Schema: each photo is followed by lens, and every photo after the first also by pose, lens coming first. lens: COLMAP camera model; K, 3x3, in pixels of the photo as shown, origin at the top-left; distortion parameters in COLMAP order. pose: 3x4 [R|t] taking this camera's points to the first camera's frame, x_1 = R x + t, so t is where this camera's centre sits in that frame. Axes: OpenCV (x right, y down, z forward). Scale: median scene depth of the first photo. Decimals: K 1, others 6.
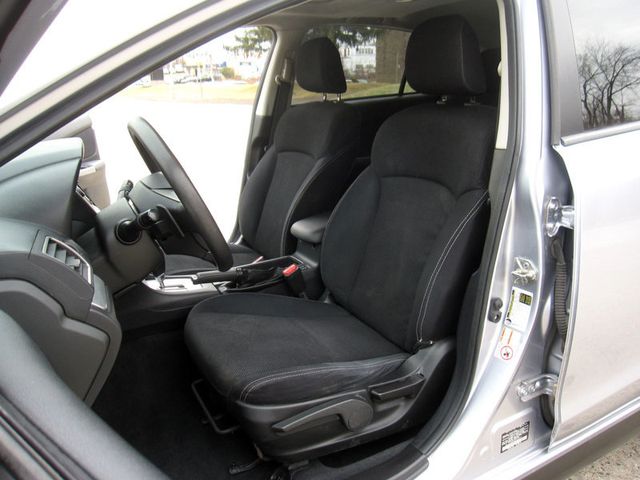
lens RADIAL K [[523.4, 0, 328.0], [0, 523.4, 235.9], [0, 0, 1]] dist [-0.066848, 0.028978]
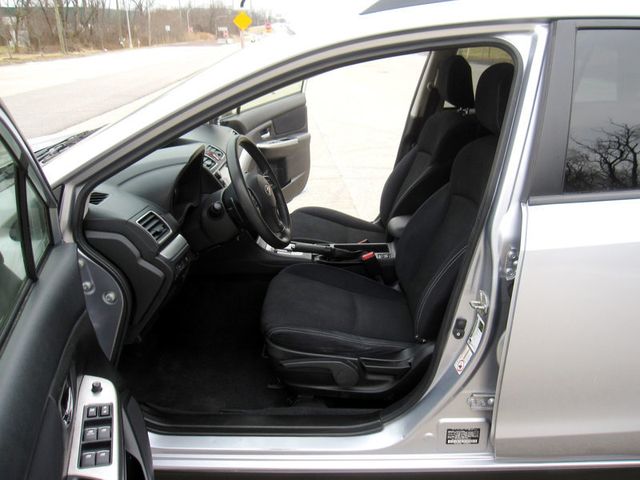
lens RADIAL K [[523.4, 0, 328.0], [0, 523.4, 235.9], [0, 0, 1]] dist [-0.066848, 0.028978]
pose [[0.866270, 0.200192, -0.457712, 0.549591], [-0.164630, 0.979416, 0.116793, -0.150924], [0.471671, -0.025821, 0.881396, -0.185692]]
